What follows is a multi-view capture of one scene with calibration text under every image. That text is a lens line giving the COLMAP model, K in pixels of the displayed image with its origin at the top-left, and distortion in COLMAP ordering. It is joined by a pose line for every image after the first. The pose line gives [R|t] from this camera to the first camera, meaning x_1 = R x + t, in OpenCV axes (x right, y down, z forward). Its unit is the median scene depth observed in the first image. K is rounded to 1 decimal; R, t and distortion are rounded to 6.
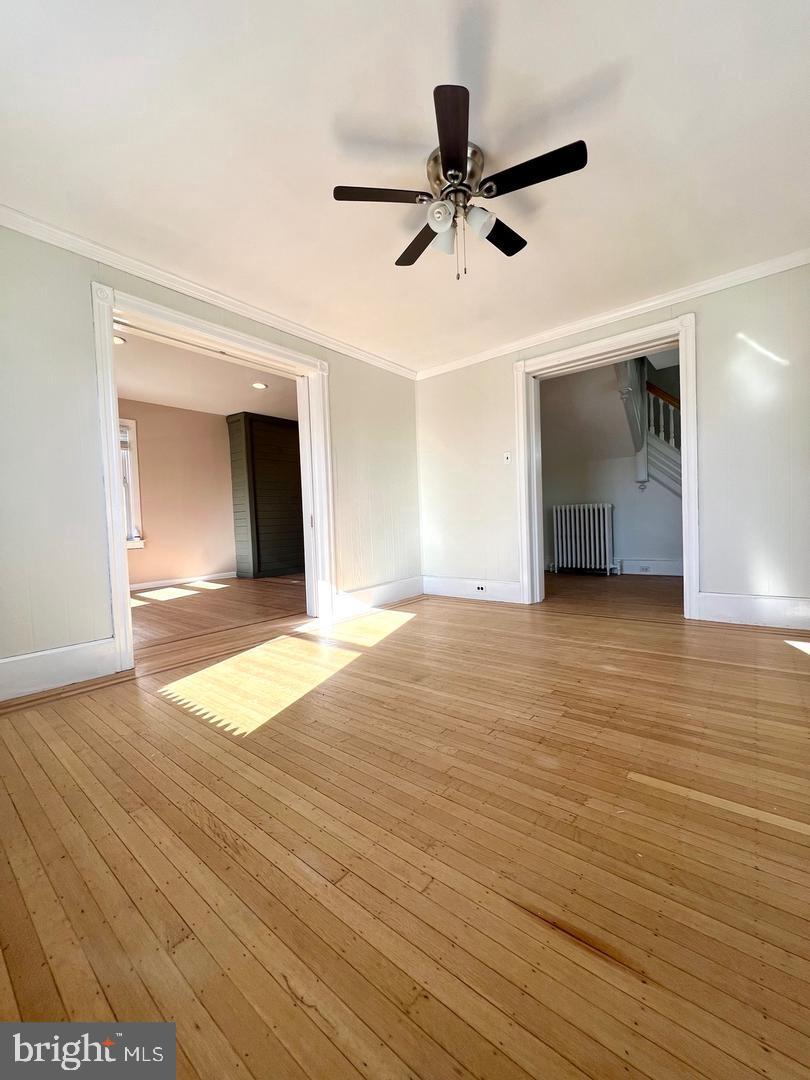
lens RADIAL K [[433.1, 0, 408.3], [0, 433.1, 540.7], [0, 0, 1]] dist [0.000431, 0.001433]
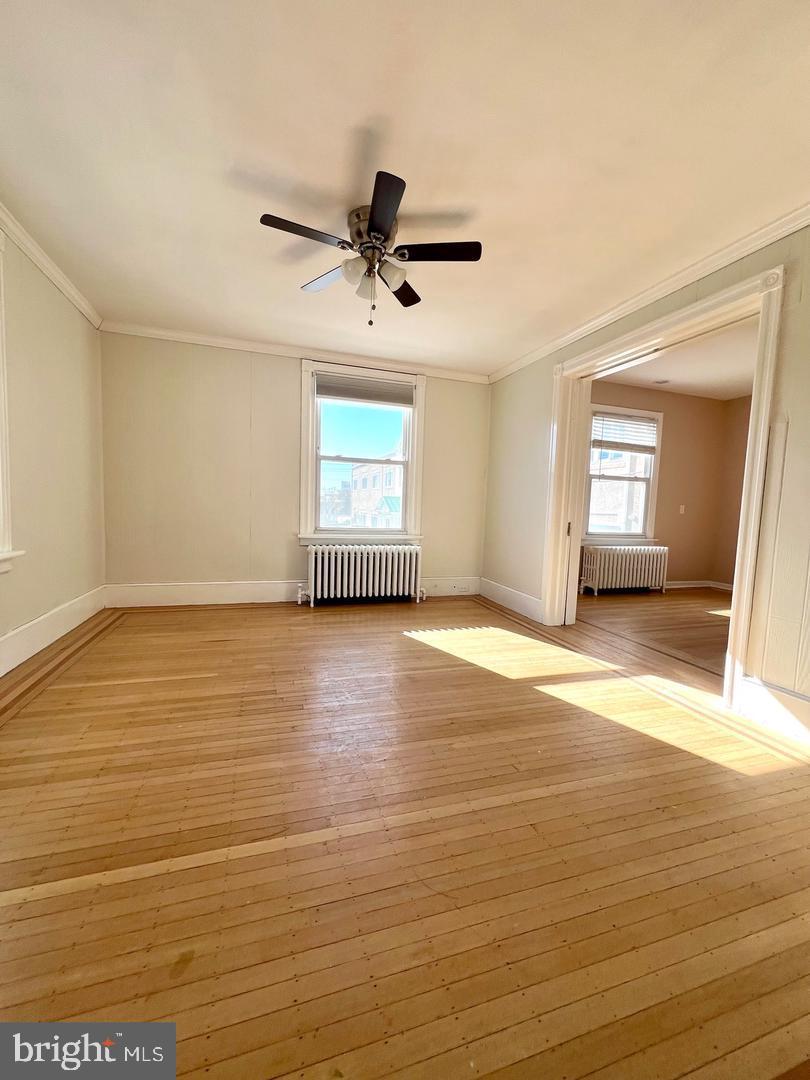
lens RADIAL K [[433.1, 0, 407.2], [0, 433.1, 534.4], [0, 0, 1]] dist [0.000431, 0.001433]
pose [[-0.540999, 0.073247, -0.837827, 1.180152], [-0.053191, 0.991226, 0.121004, -0.229099], [0.839339, 0.110028, -0.532356, 1.948306]]
